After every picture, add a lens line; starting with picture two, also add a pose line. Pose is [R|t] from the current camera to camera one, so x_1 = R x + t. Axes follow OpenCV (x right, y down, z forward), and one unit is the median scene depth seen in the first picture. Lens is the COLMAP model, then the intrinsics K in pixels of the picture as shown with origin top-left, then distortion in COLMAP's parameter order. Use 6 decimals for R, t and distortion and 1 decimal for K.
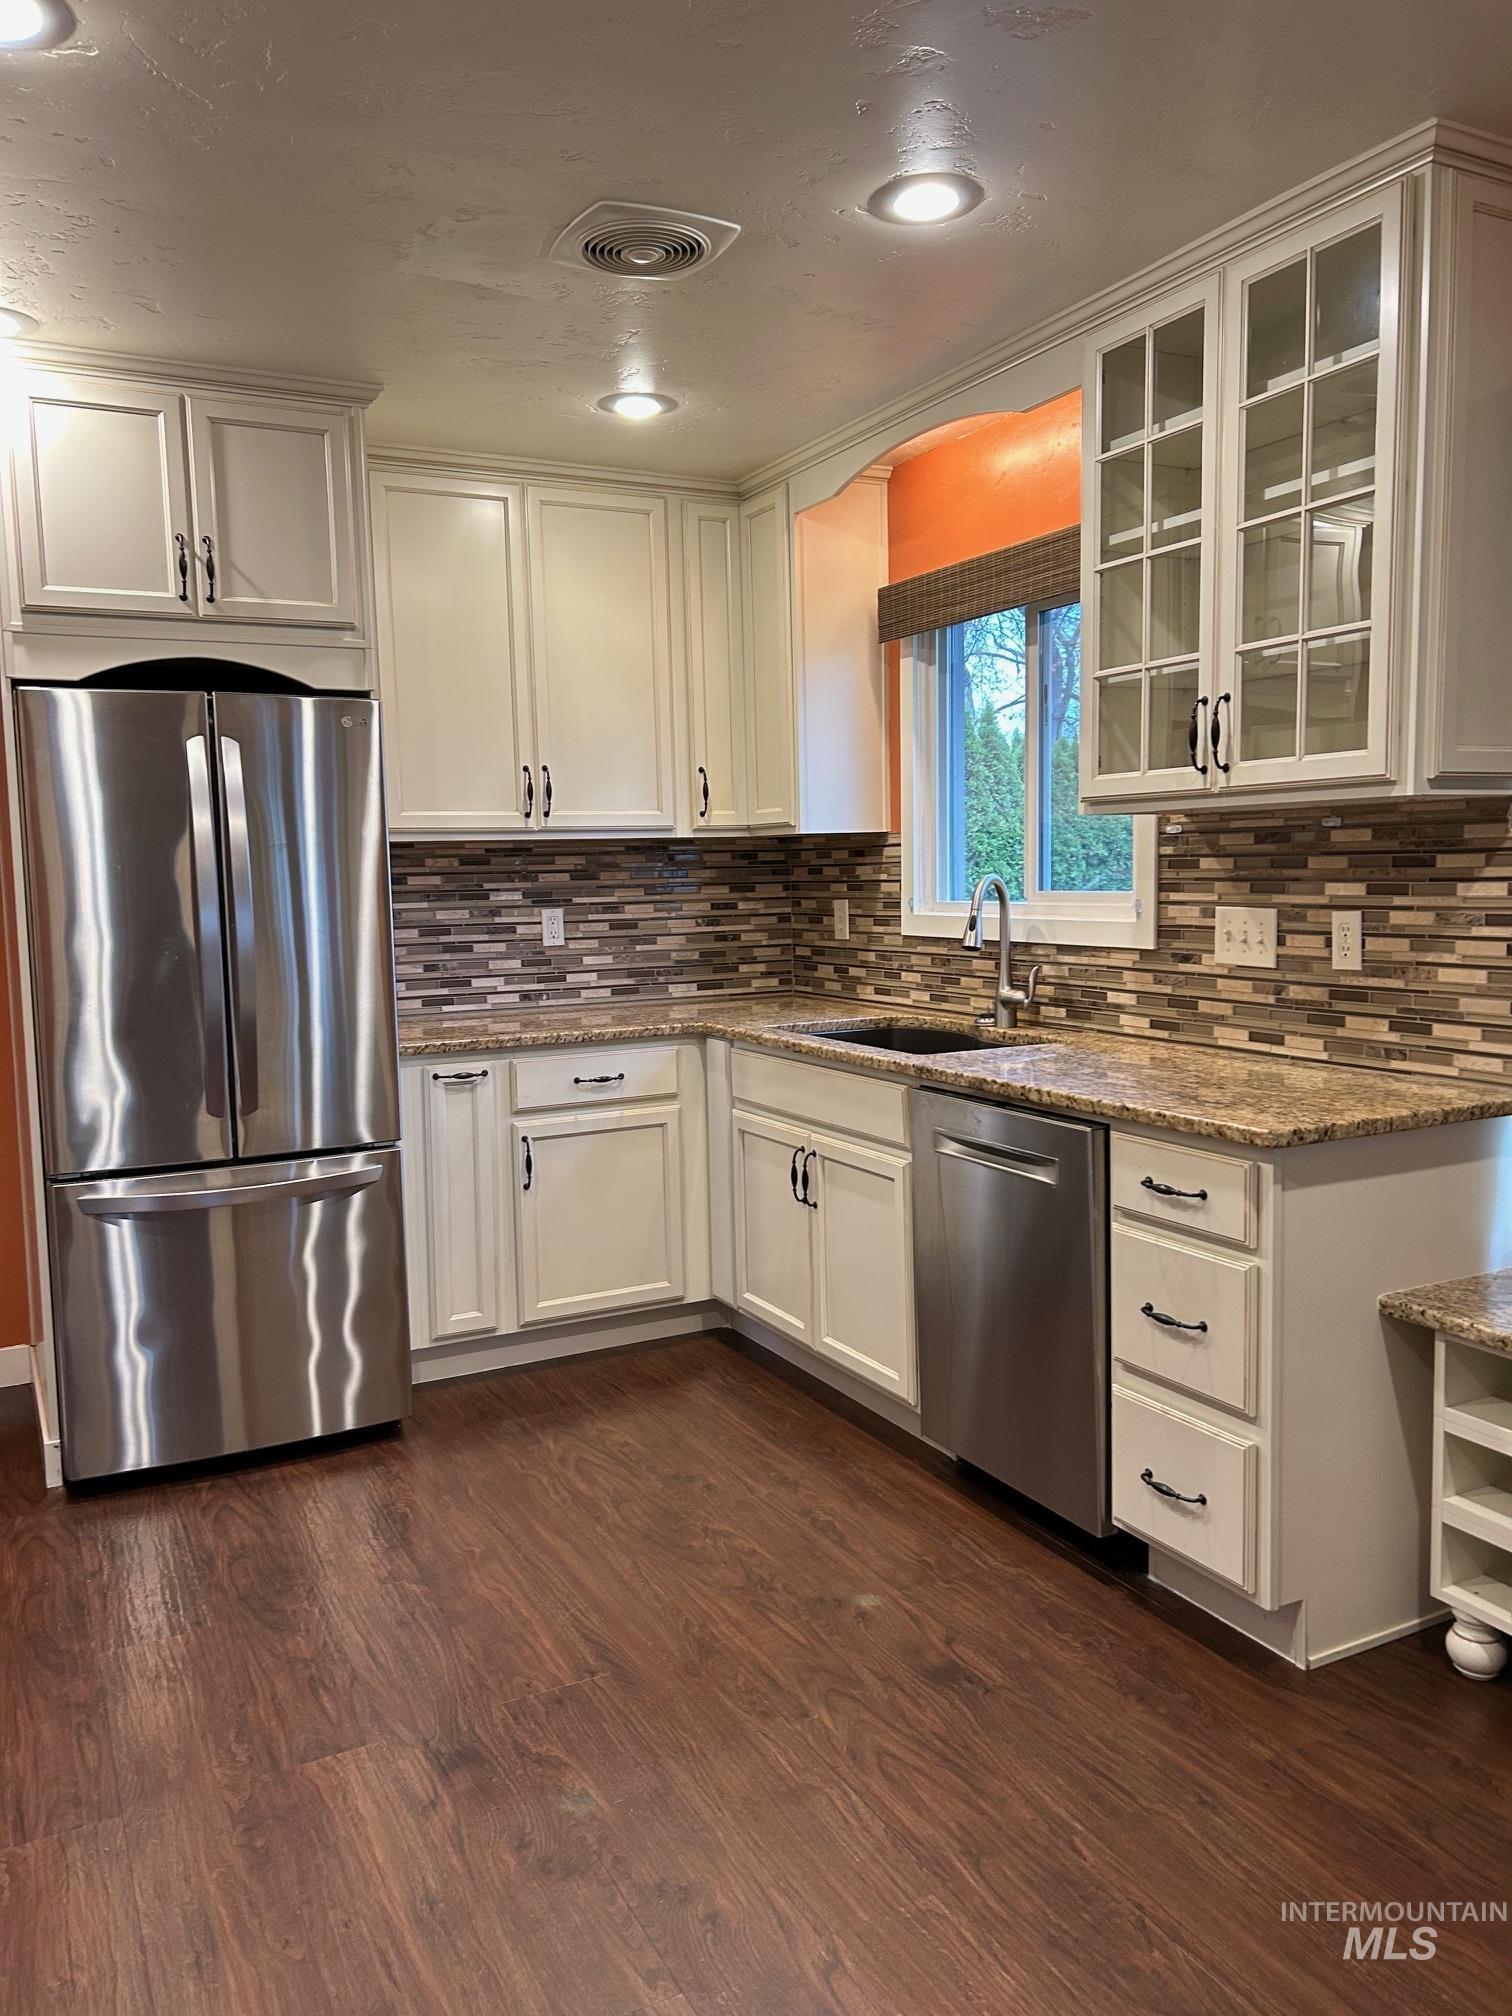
lens RADIAL K [[1520.9, 0, 749.5], [0, 1520.9, 1013.0], [0, 0, 1]] dist [0.026120, -0.021107]
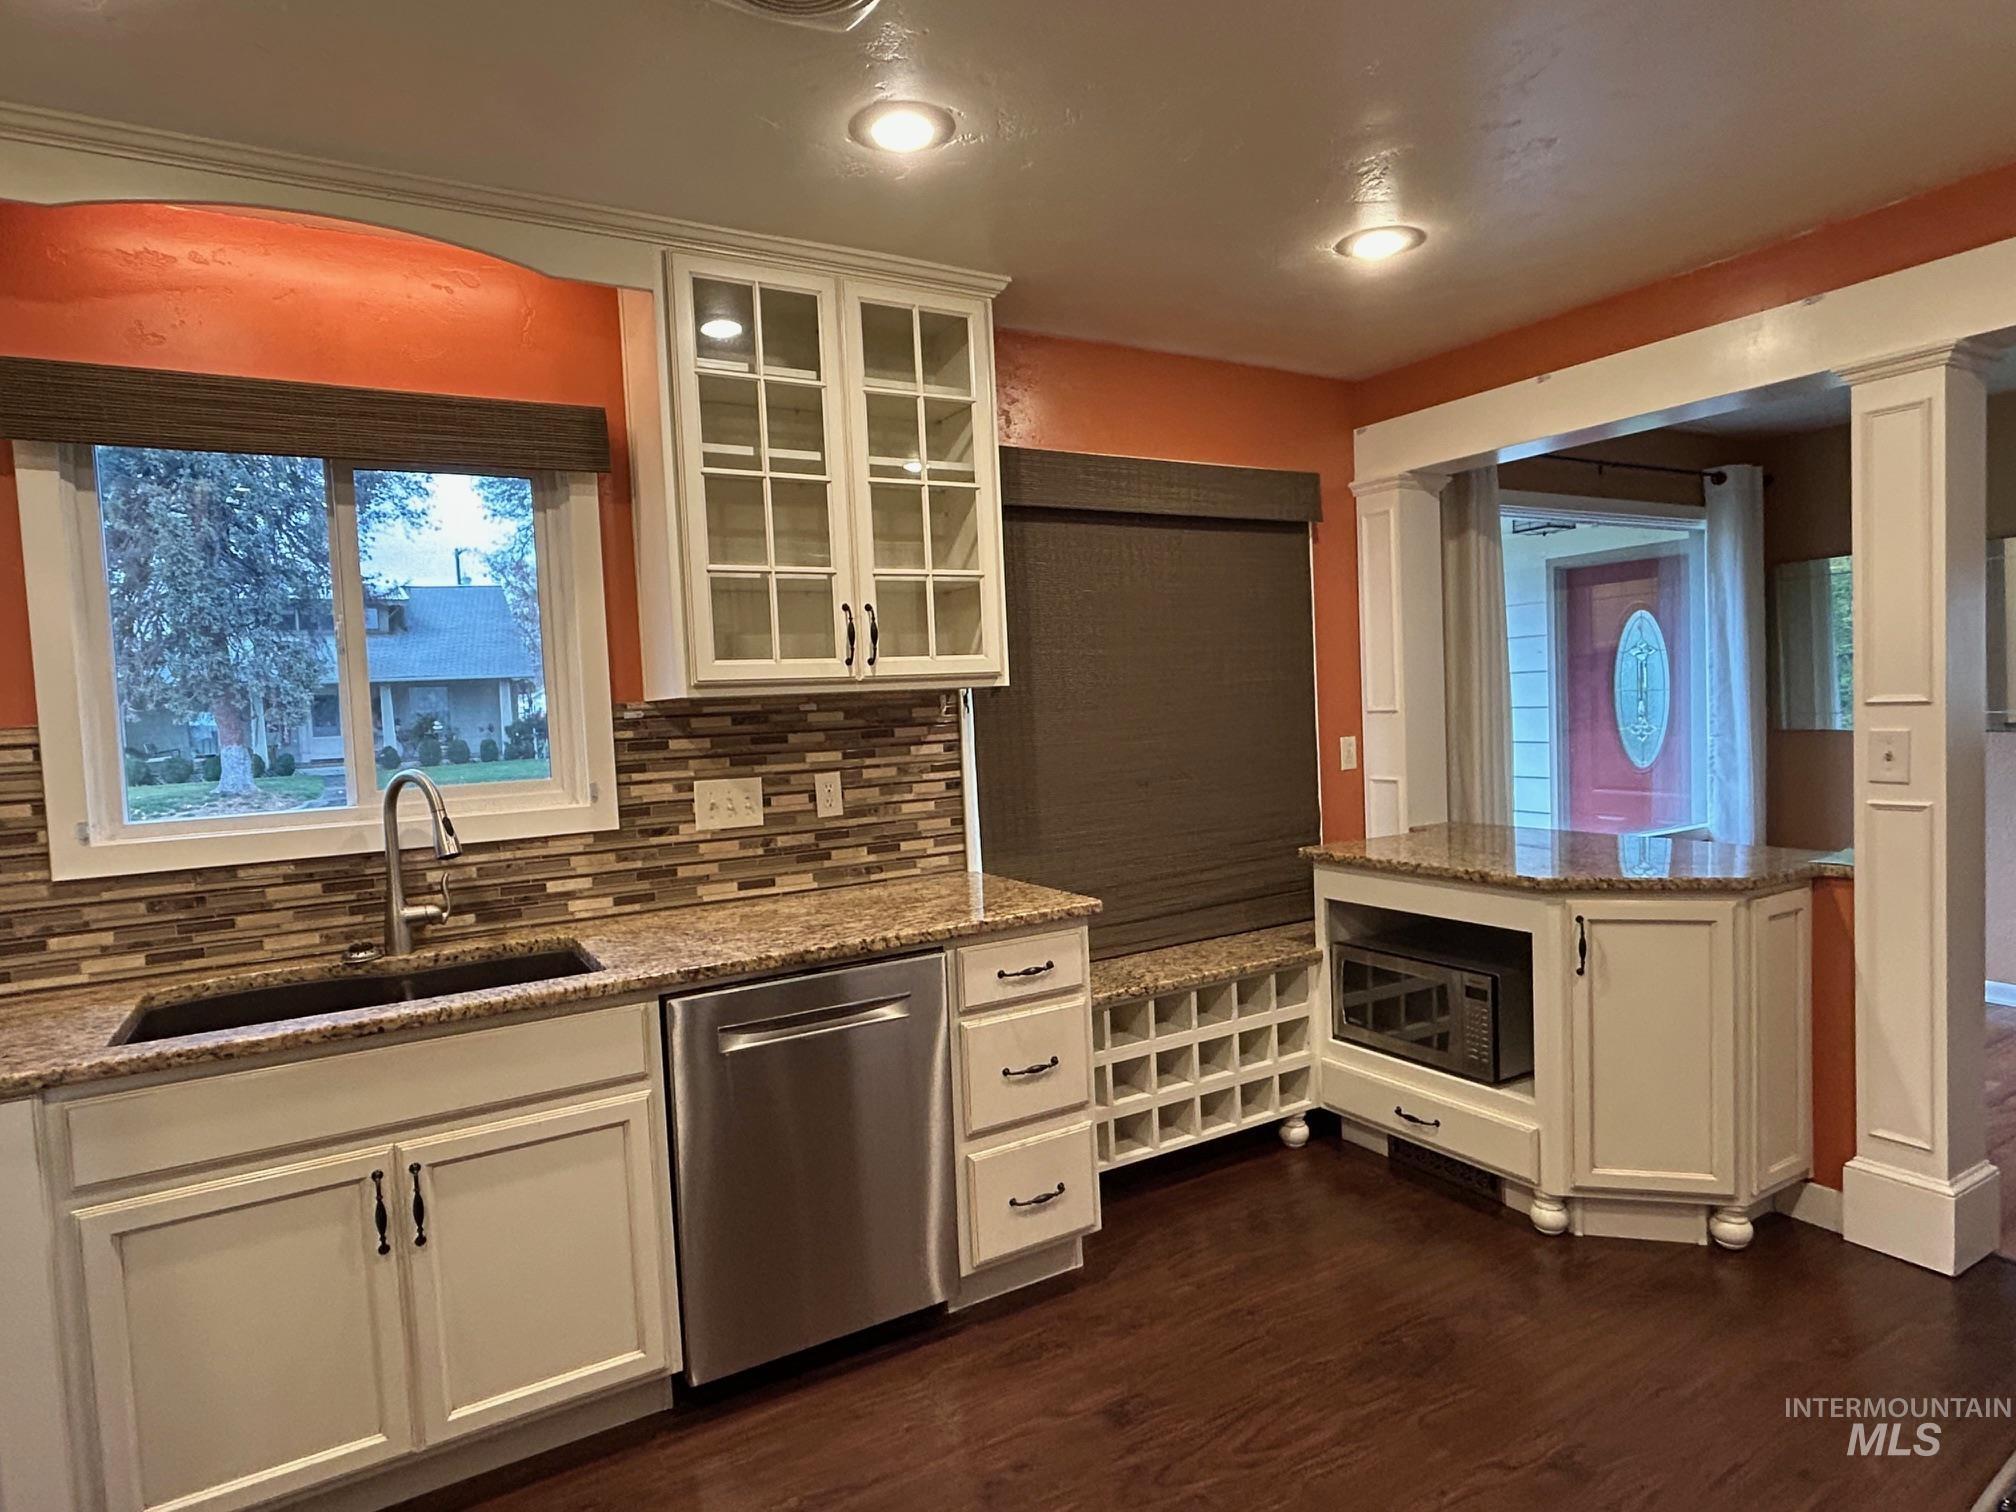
lens RADIAL K [[1125.9, 0, 1004.0], [0, 1125.9, 757.0], [0, 0, 1]] dist [-0.004911, -0.001160]
pose [[-0.062809, -0.019913, 0.997827, -0.587223], [0.146109, 0.988845, 0.028931, -0.083973], [-0.987273, 0.147609, -0.059199, 0.877669]]
